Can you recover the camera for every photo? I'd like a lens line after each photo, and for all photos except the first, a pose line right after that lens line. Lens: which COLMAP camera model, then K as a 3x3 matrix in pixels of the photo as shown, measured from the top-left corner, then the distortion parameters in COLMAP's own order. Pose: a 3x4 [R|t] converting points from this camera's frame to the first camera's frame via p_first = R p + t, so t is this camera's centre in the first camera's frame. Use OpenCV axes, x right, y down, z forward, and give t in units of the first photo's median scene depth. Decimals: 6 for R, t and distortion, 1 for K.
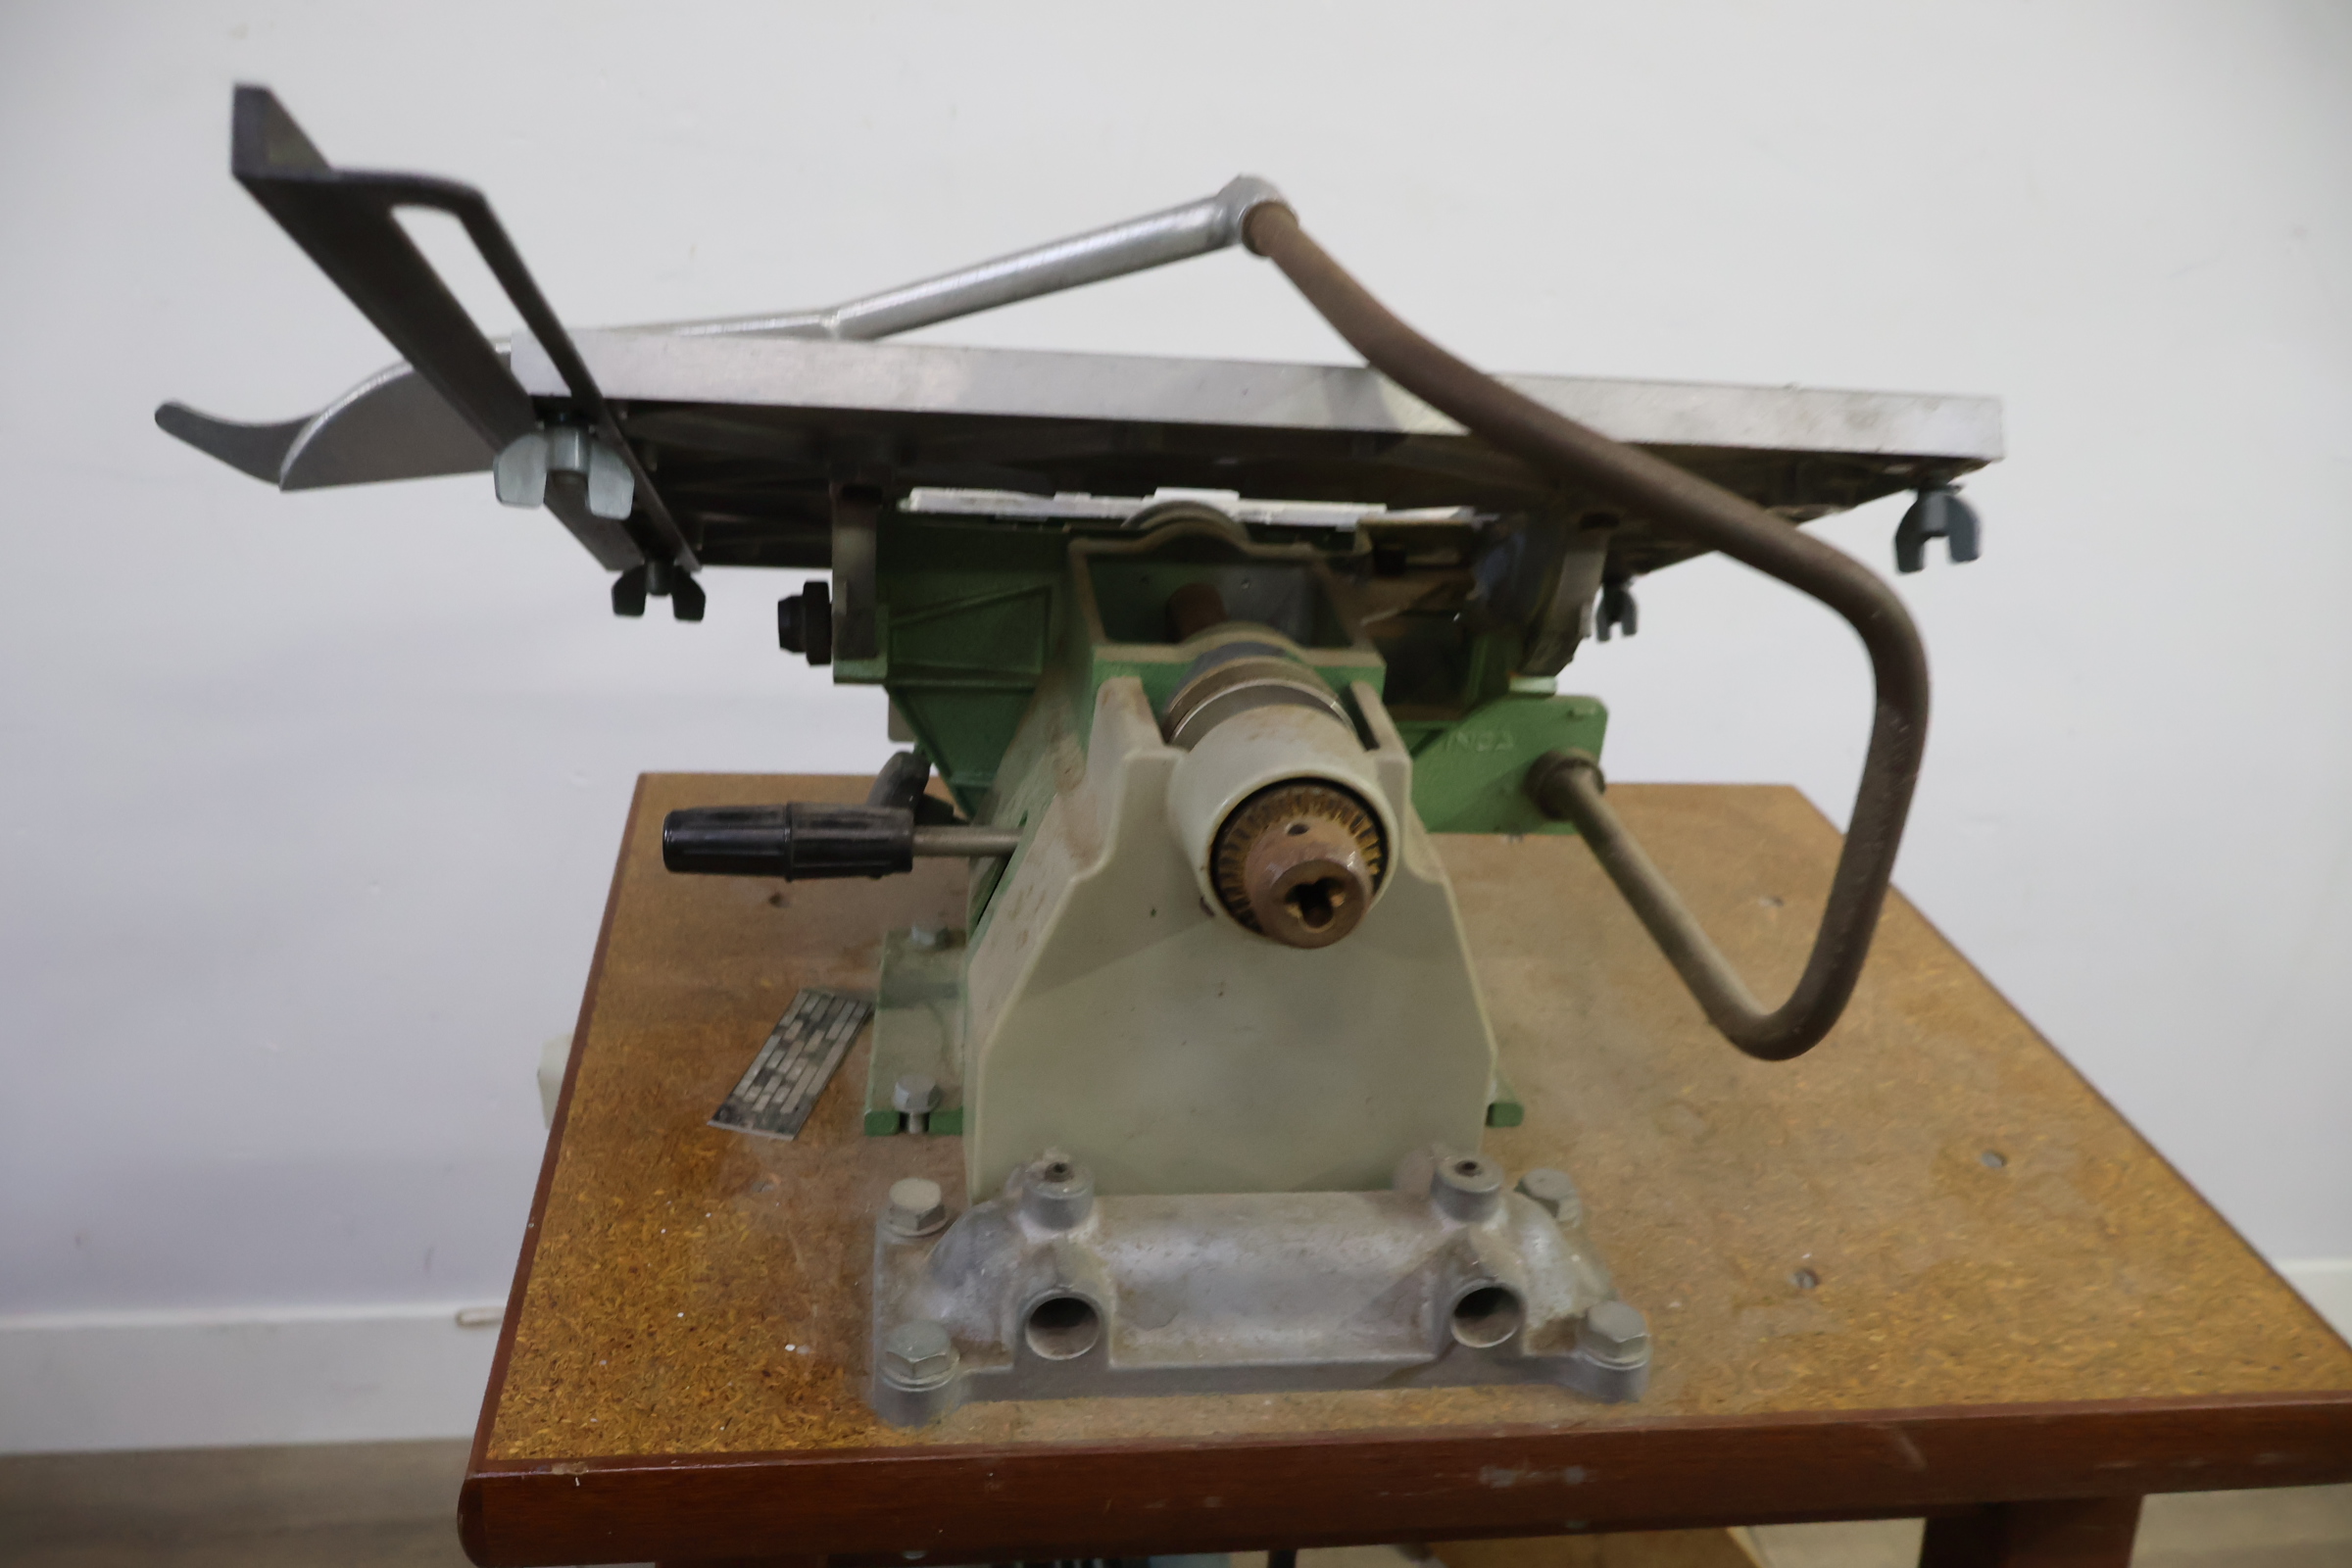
lens RADIAL K [[2051.0, 0, 1176.0], [0, 2051.0, 784.0], [0, 0, 1]] dist [-0.007203, -0.001900]
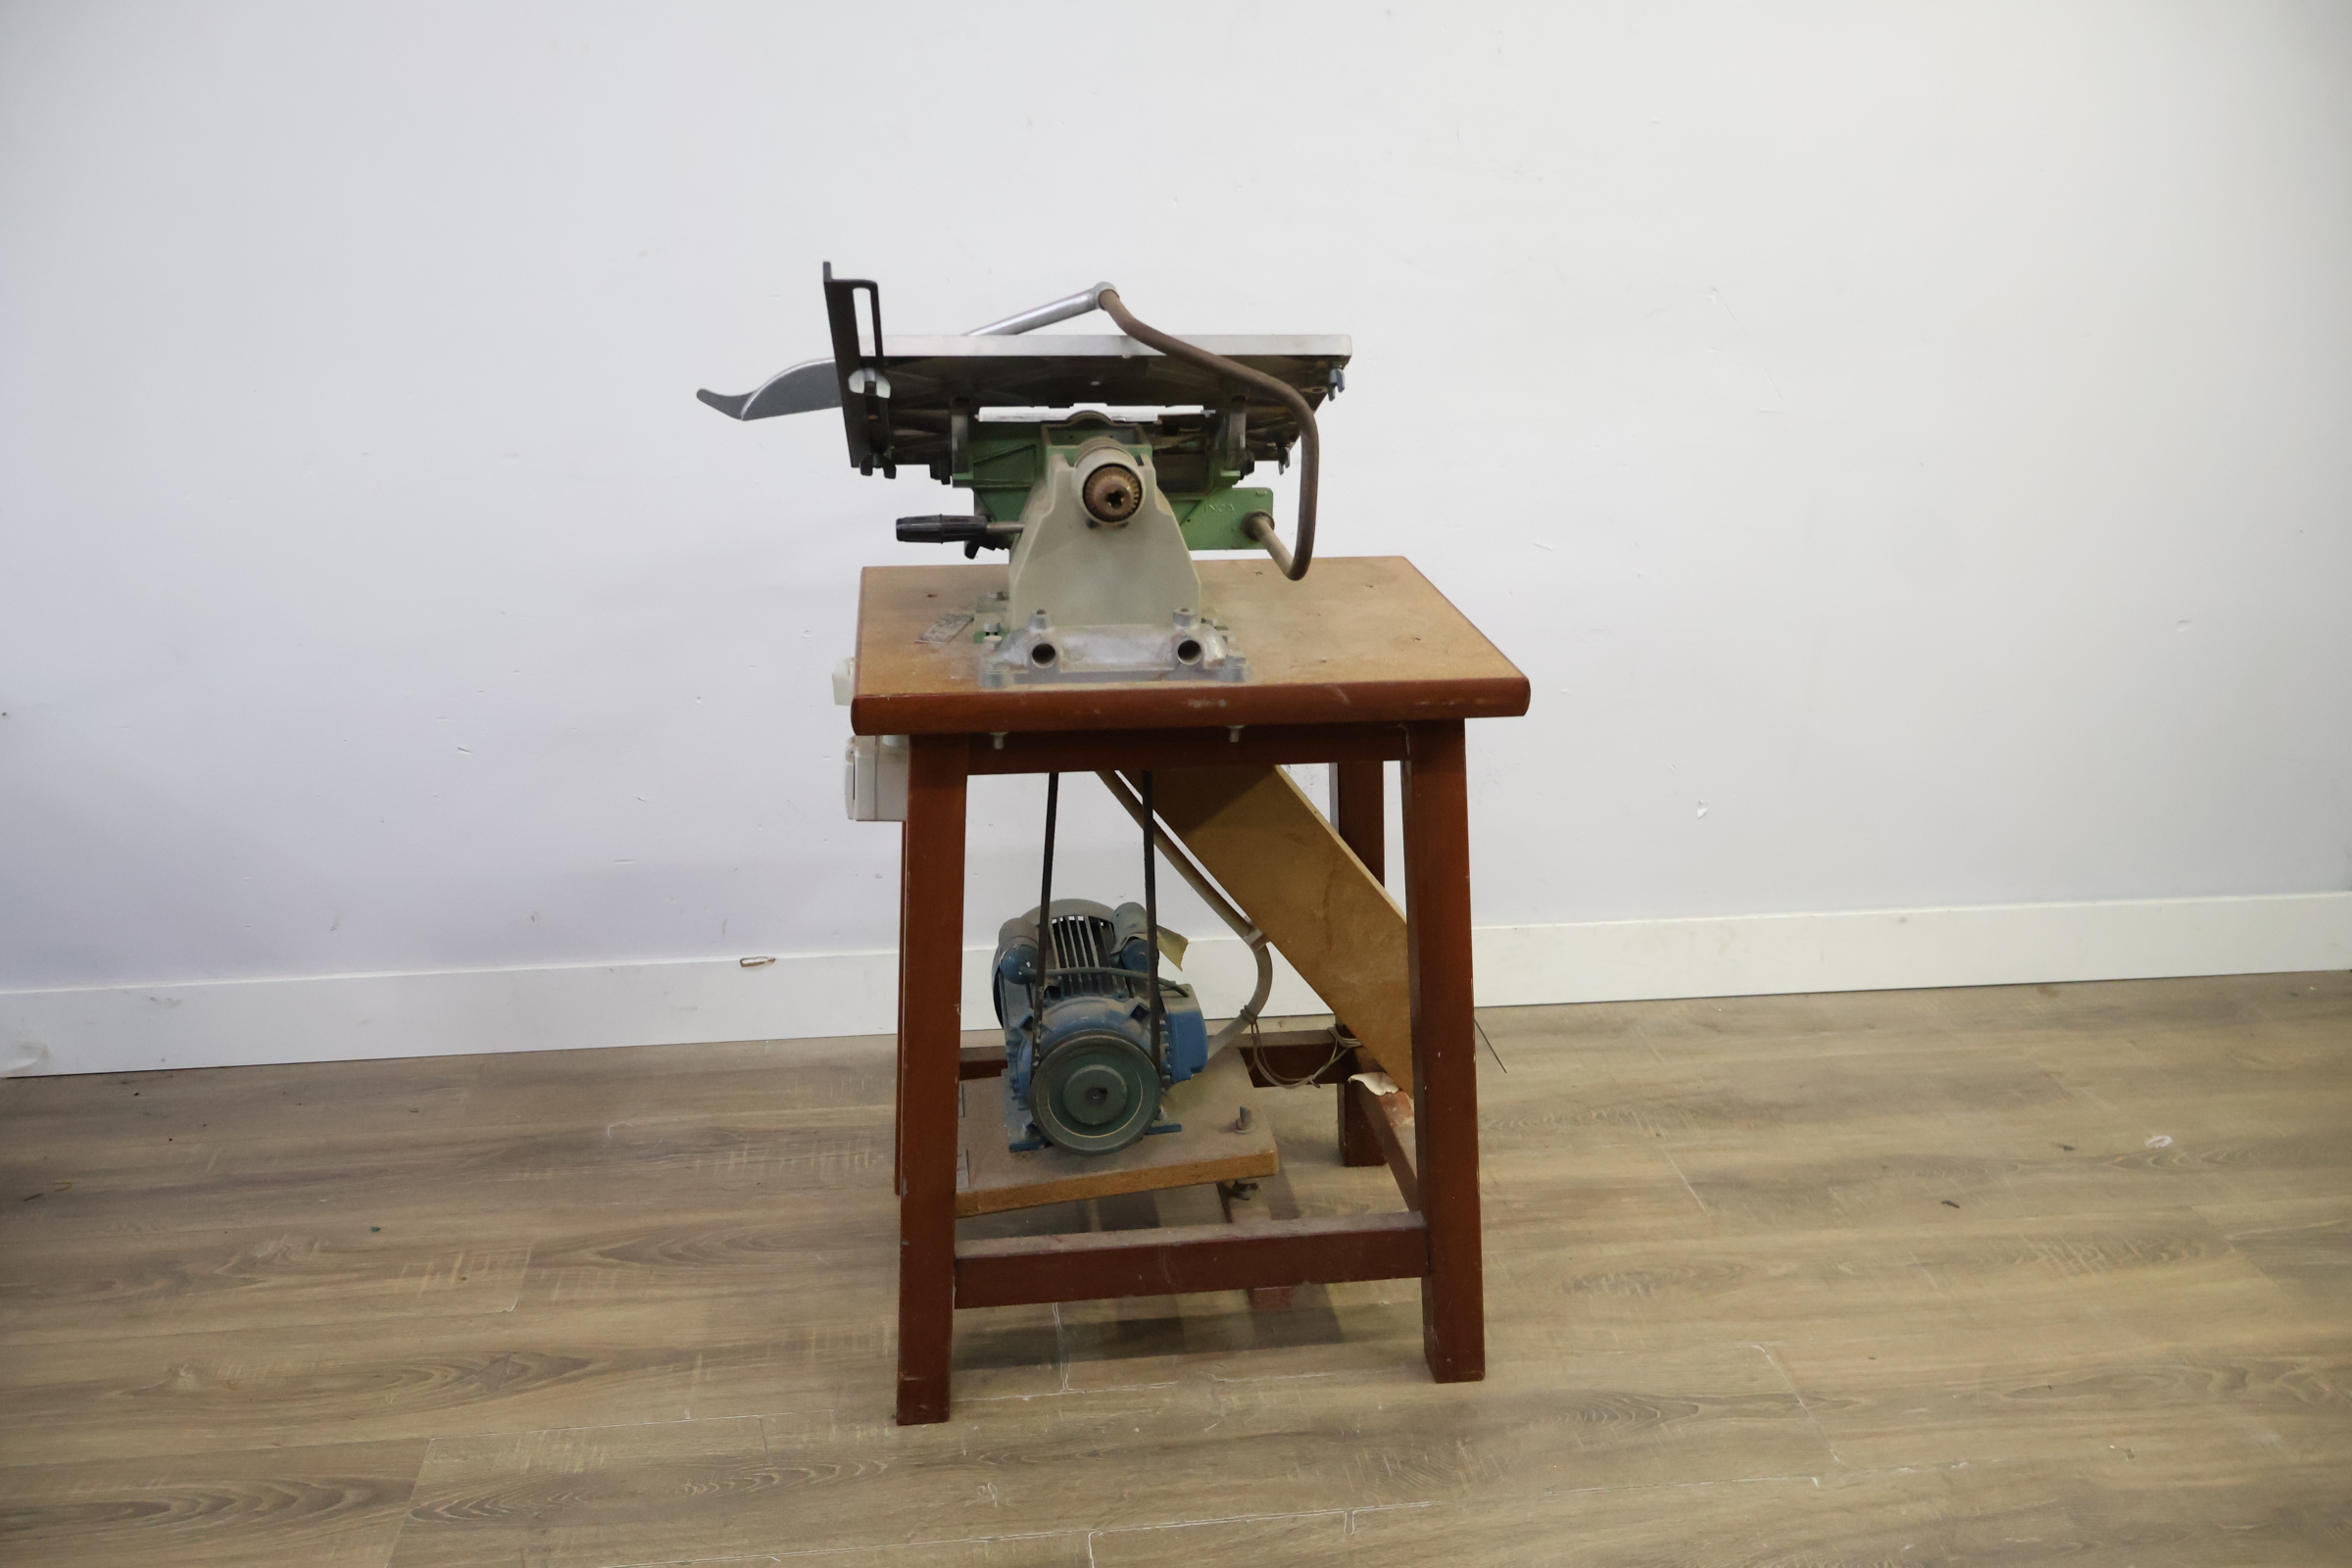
lens RADIAL K [[2106.6, 0, 1176.0], [0, 2106.6, 784.0], [0, 0, 1]] dist [0.000526, 0.006966]
pose [[0.997867, -0.057157, -0.031524, 0.187101], [0.054347, 0.995004, -0.083750, 0.602327], [0.036154, 0.081858, 0.995988, -1.709560]]
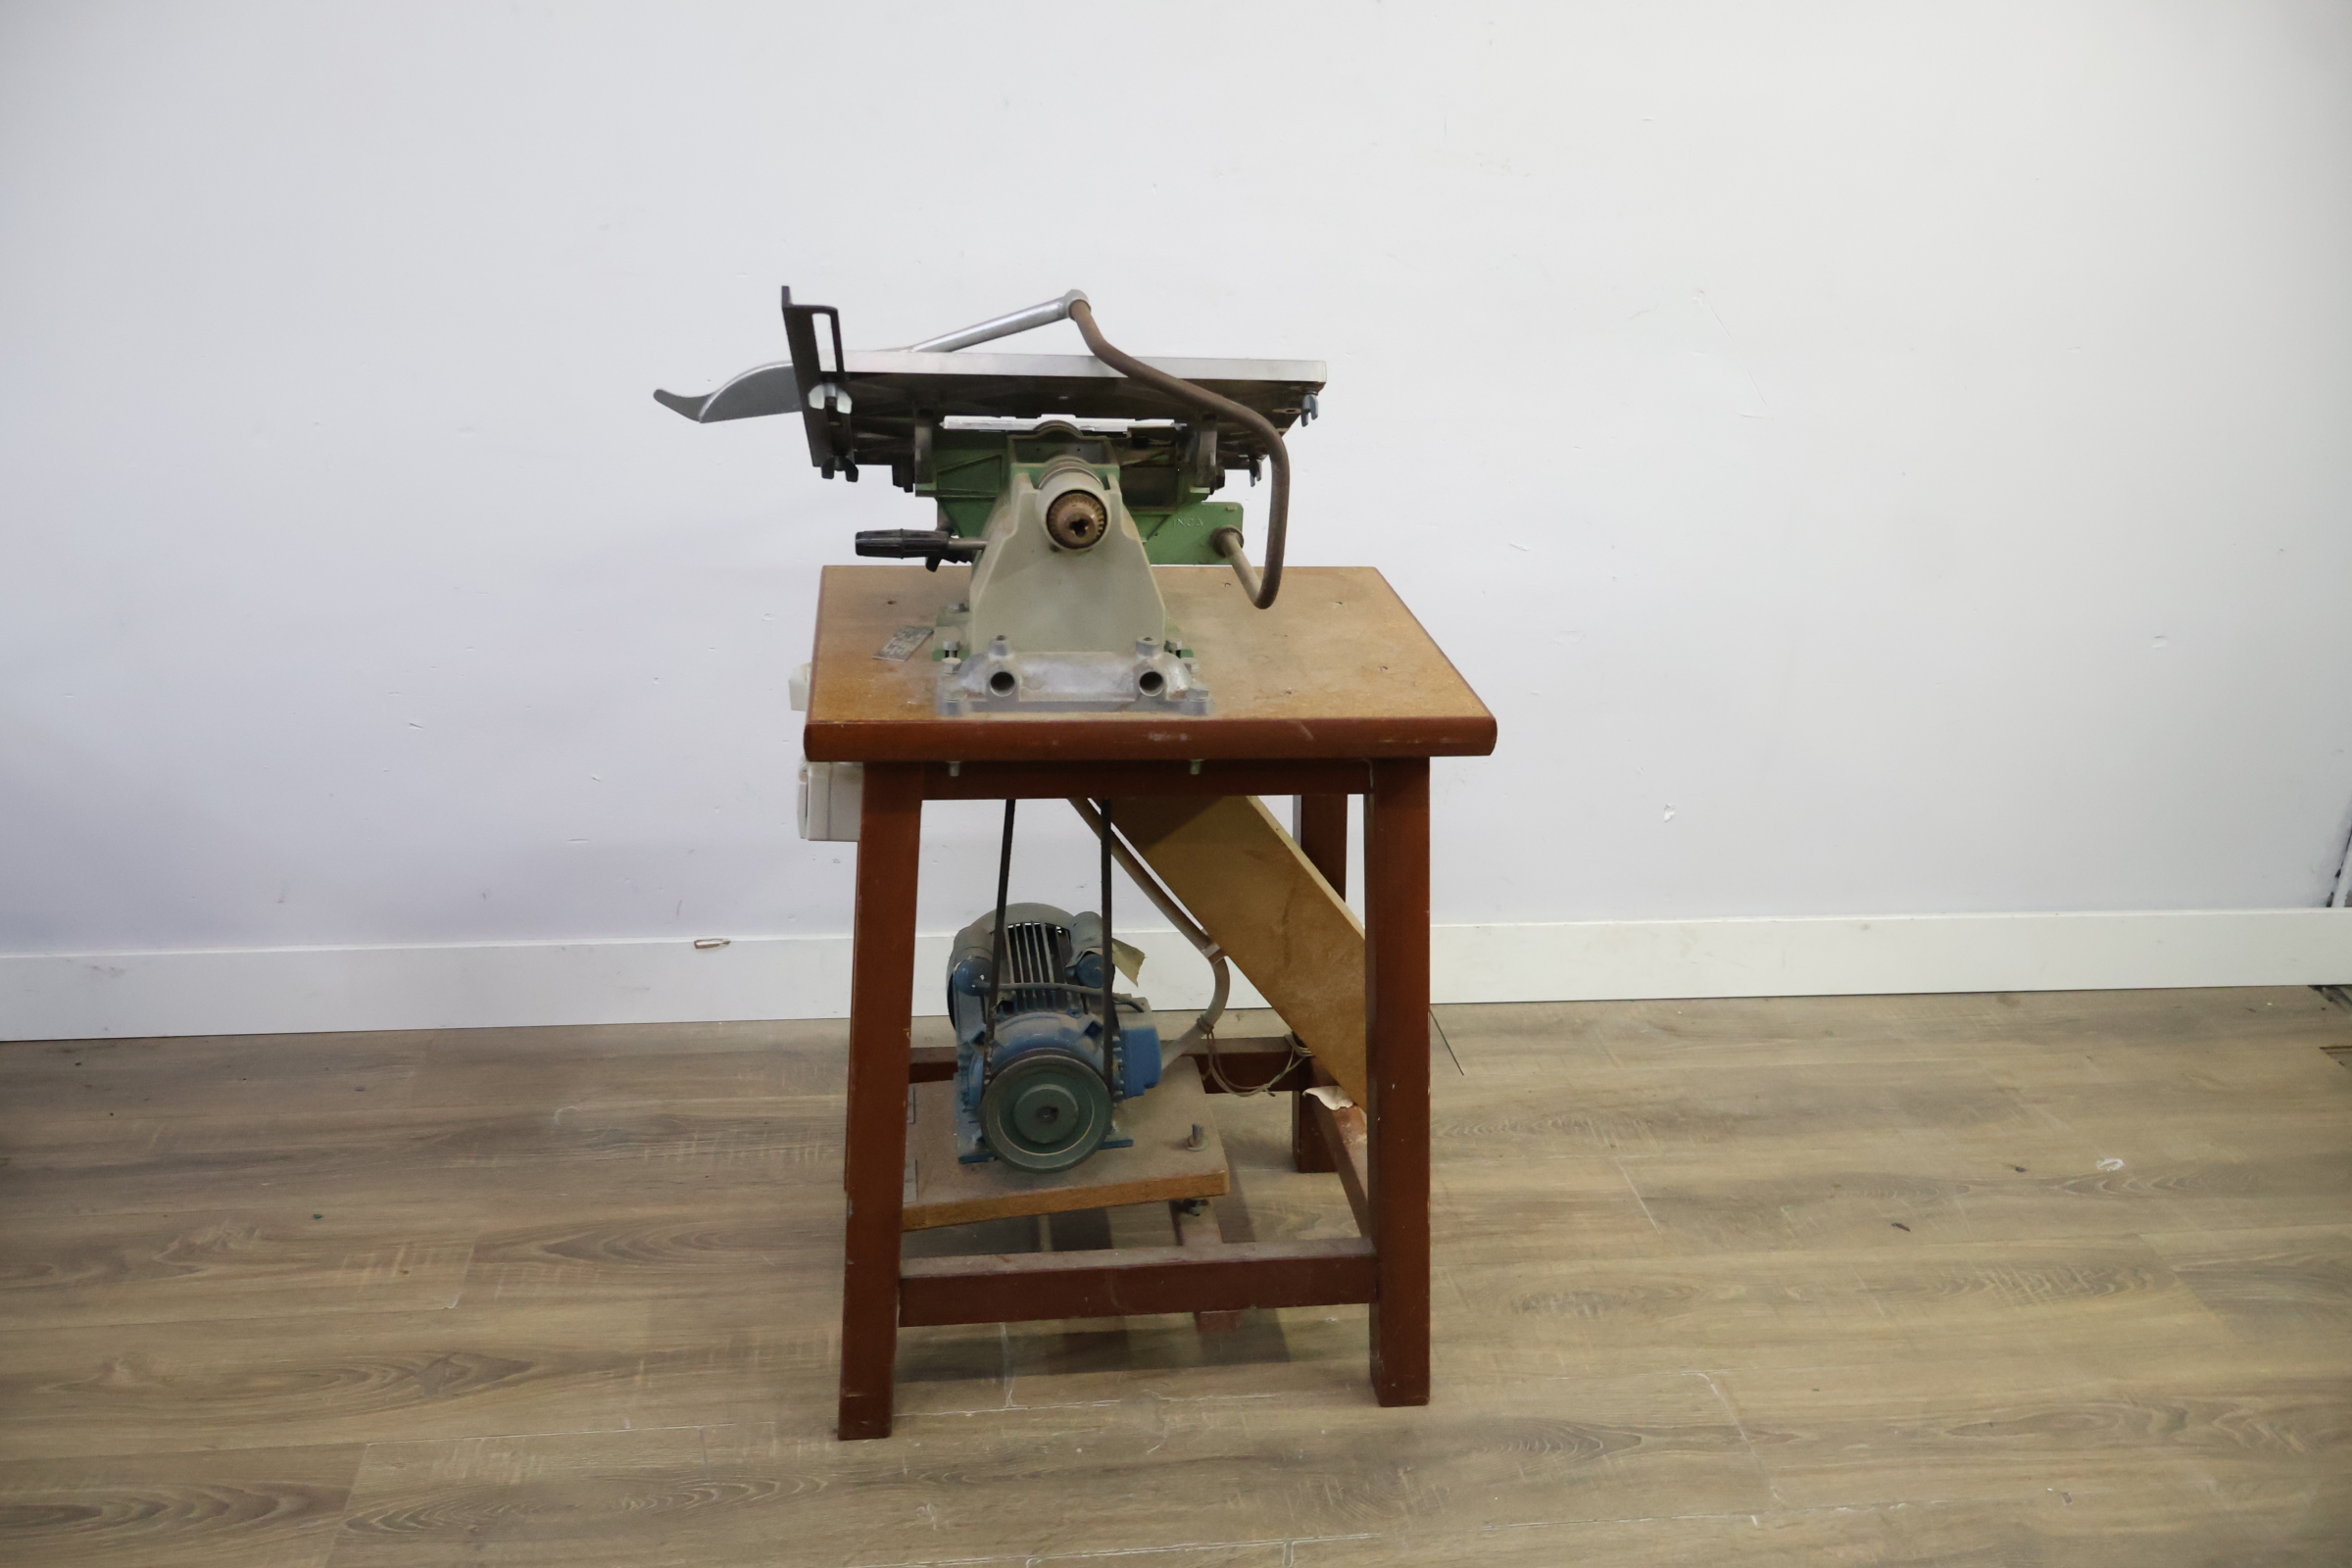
lens RADIAL K [[2106.6, 0, 1176.0], [0, 2106.6, 784.0], [0, 0, 1]] dist [0.000526, 0.006966]
pose [[0.999382, -0.028581, -0.020482, 0.209389], [0.027739, 0.998803, -0.040278, 0.448786], [0.021609, 0.039685, 0.998979, -1.673894]]
